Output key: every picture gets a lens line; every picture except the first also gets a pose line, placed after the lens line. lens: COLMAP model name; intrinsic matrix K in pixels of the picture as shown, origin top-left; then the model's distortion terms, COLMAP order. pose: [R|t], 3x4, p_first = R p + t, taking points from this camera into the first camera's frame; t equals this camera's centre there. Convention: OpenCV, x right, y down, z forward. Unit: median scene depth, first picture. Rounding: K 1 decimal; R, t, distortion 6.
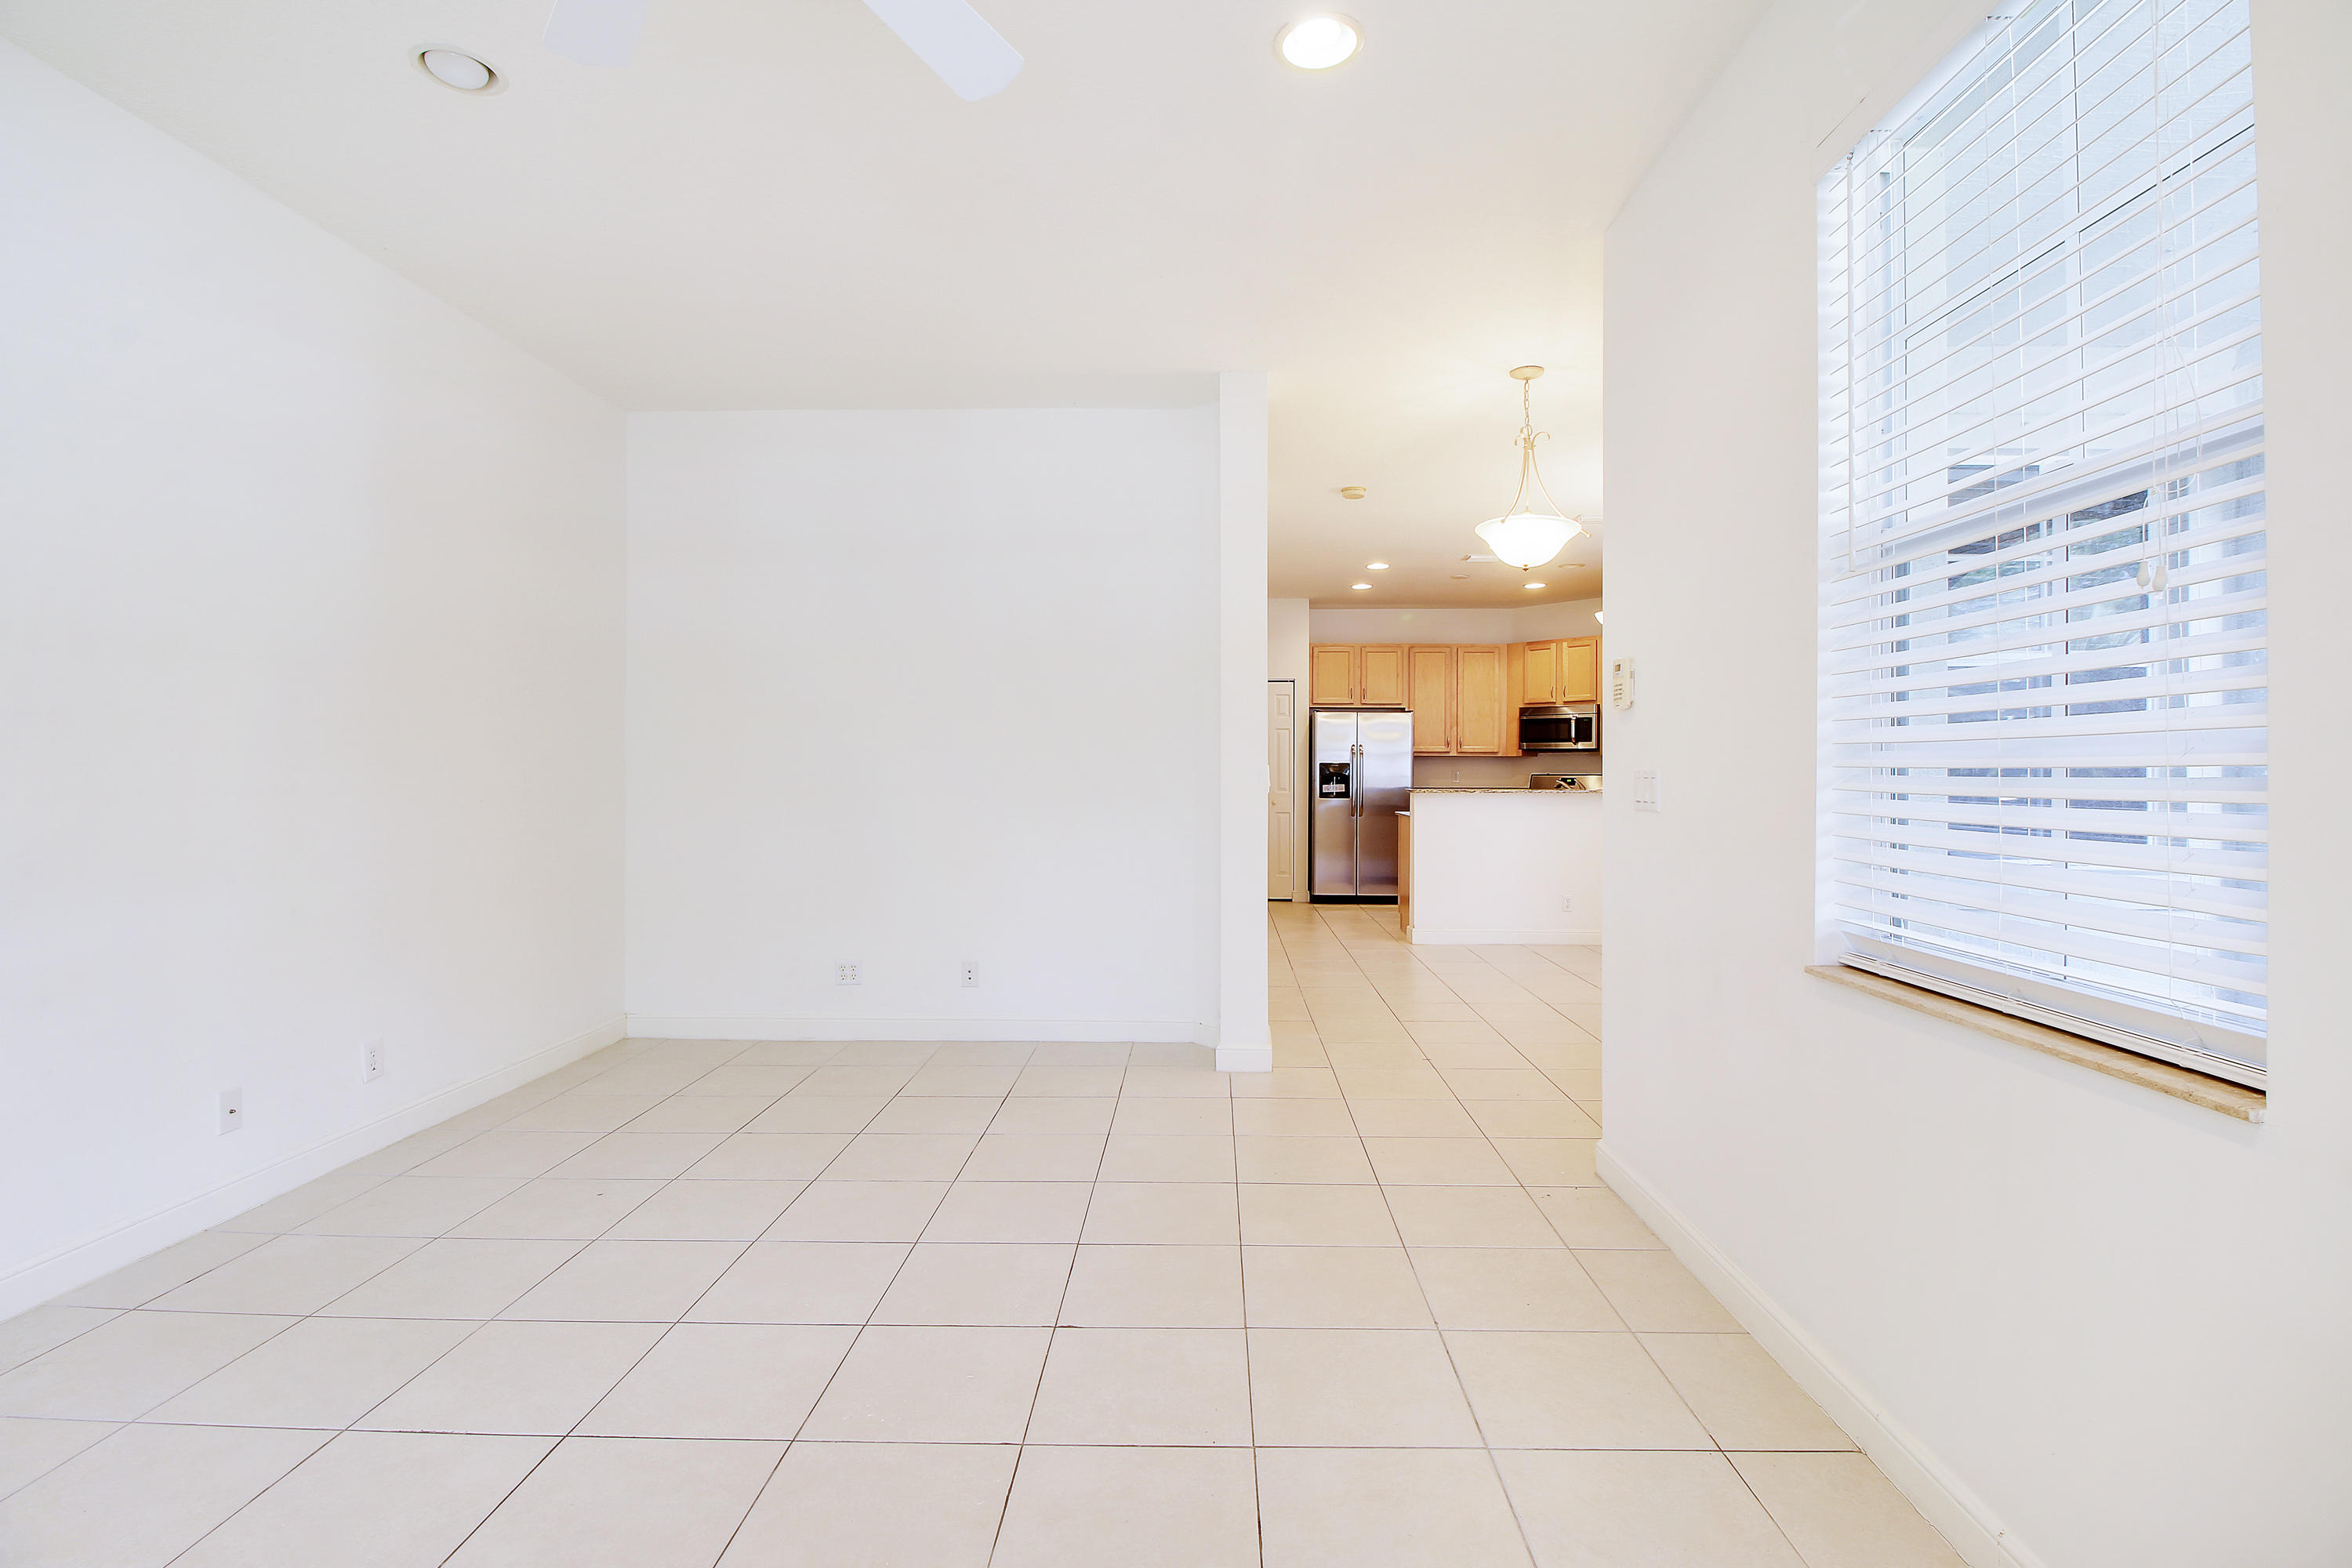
lens RADIAL K [[1134.7, 0, 1176.0], [0, 1134.7, 777.2], [0, 0, 1]] dist [-0.008343, 0.000682]
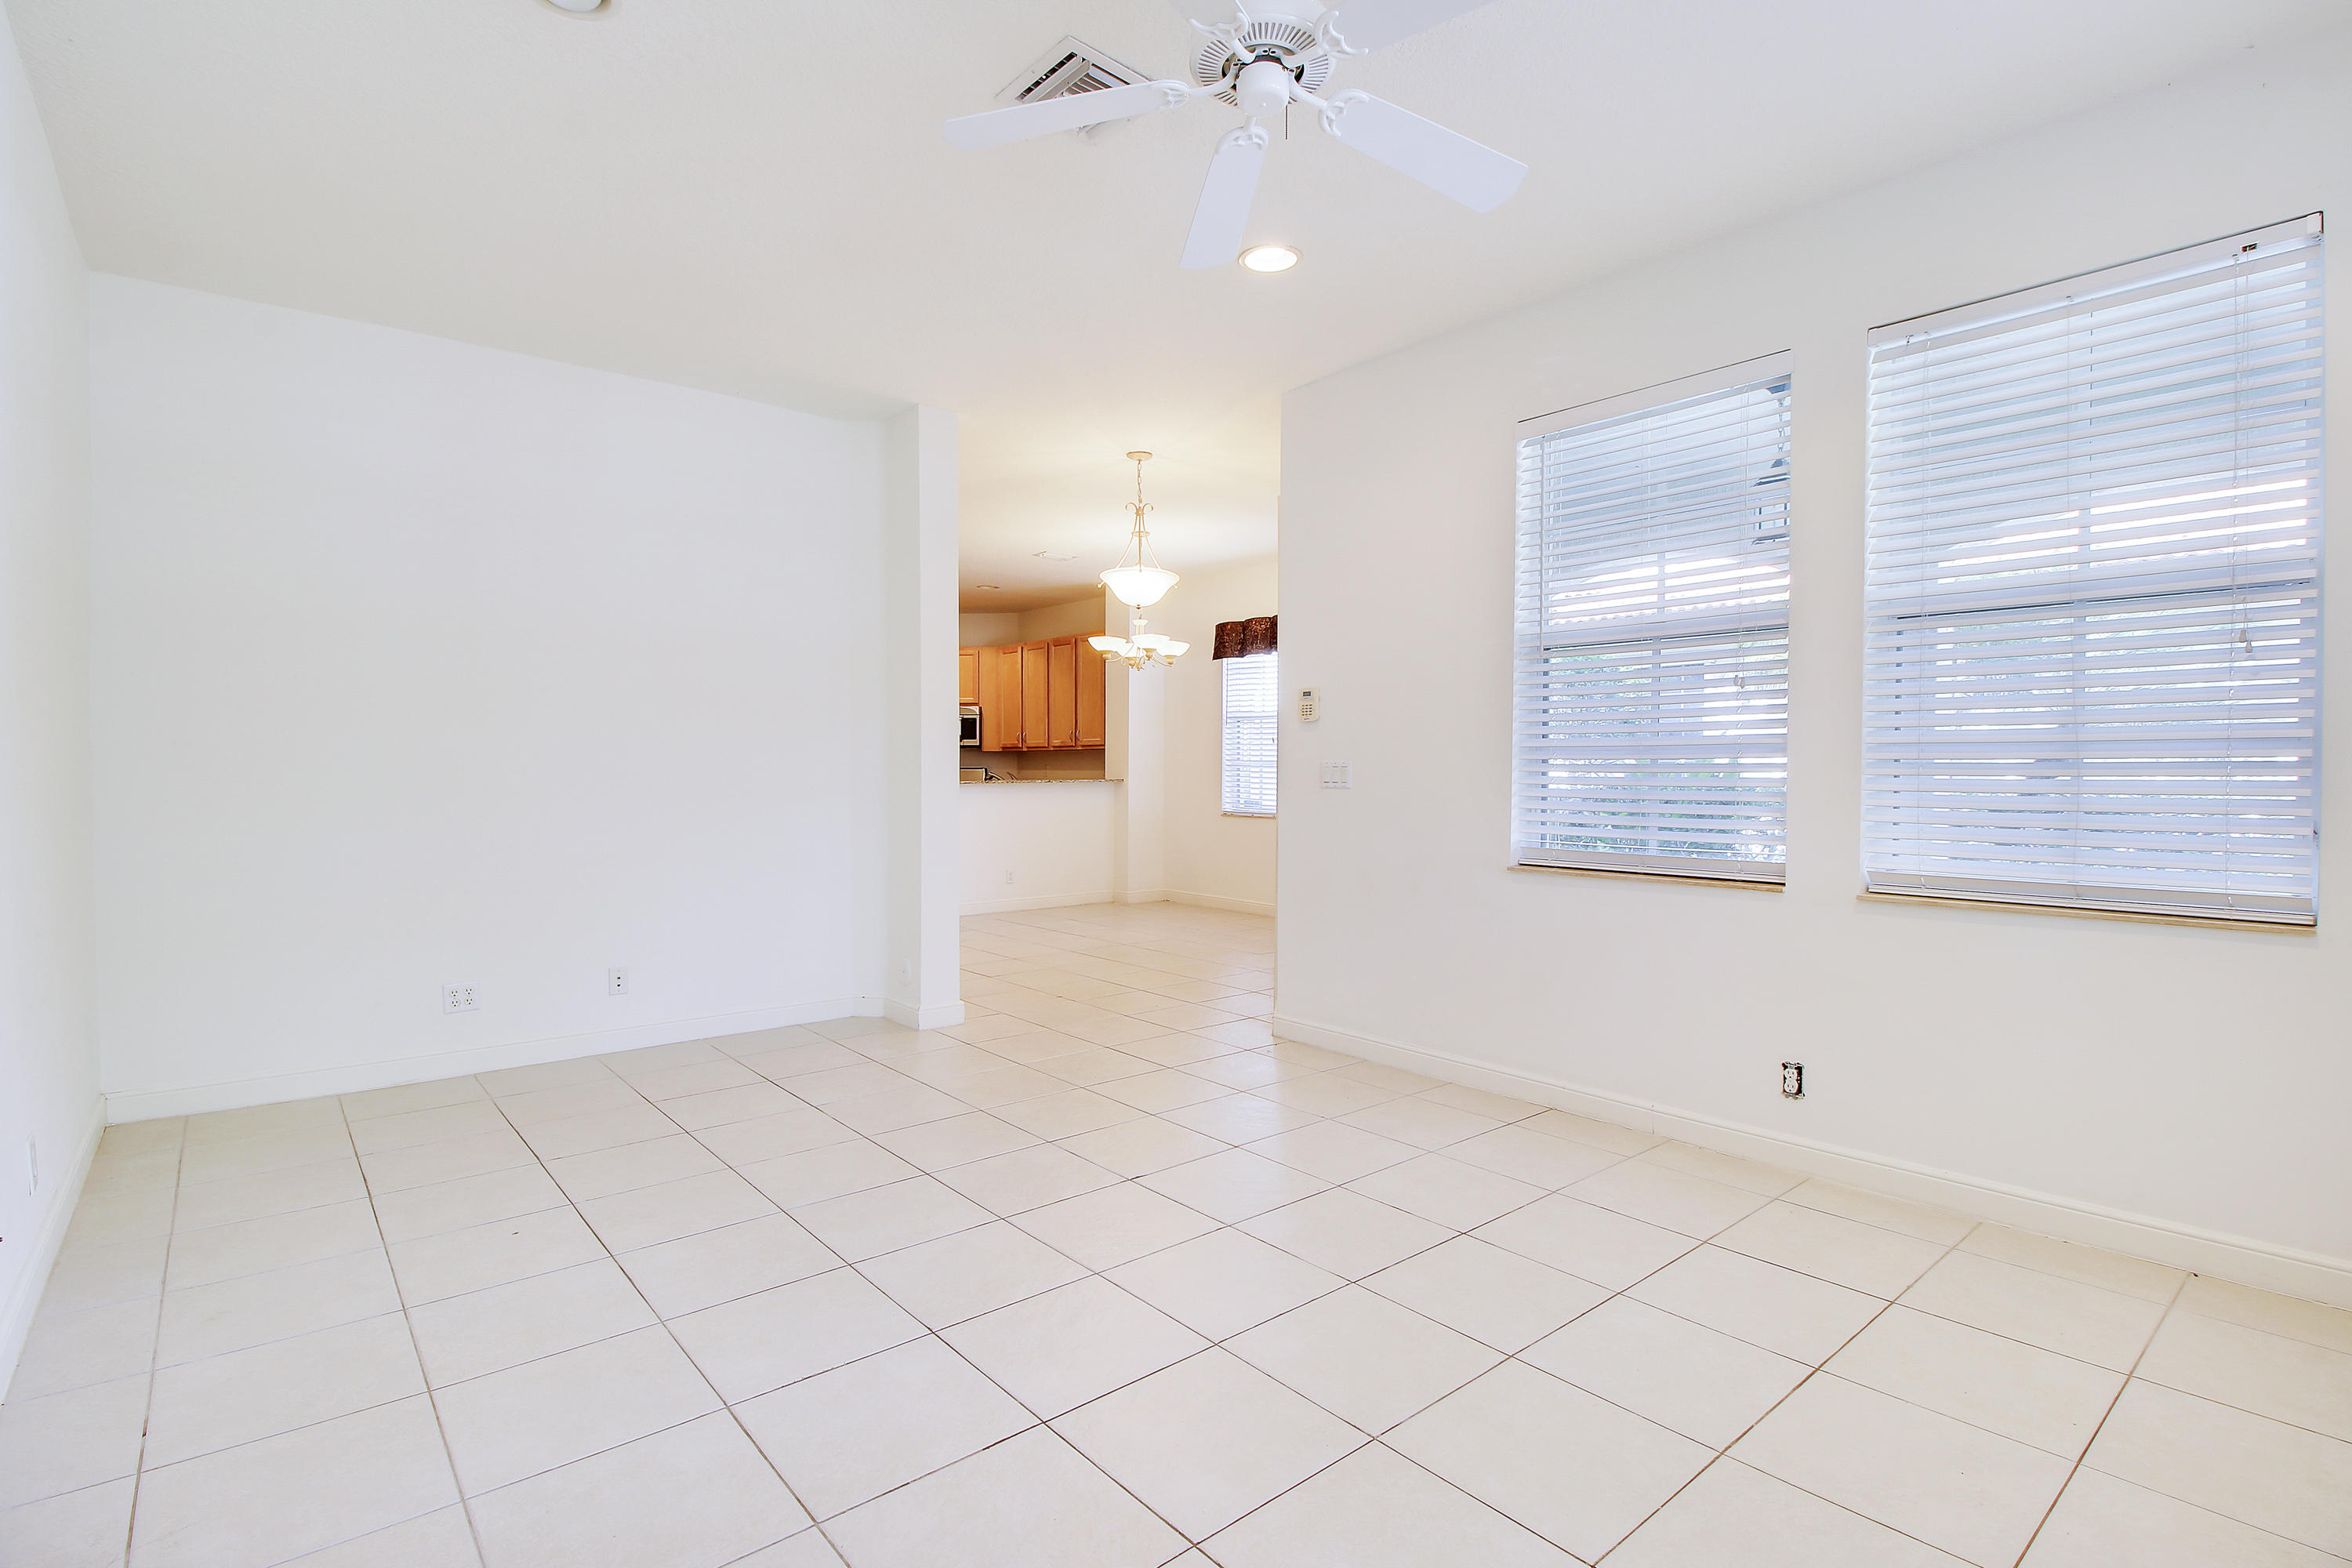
lens RADIAL K [[1134.7, 0, 1194.8], [0, 1134.7, 784.6], [0, 0, 1]] dist [-0.008343, 0.000682]
pose [[0.738223, -0.011462, 0.674460, -0.515268], [0.004182, 0.999914, 0.012416, 0.003393], [-0.674544, -0.006345, 0.738207, -0.005094]]
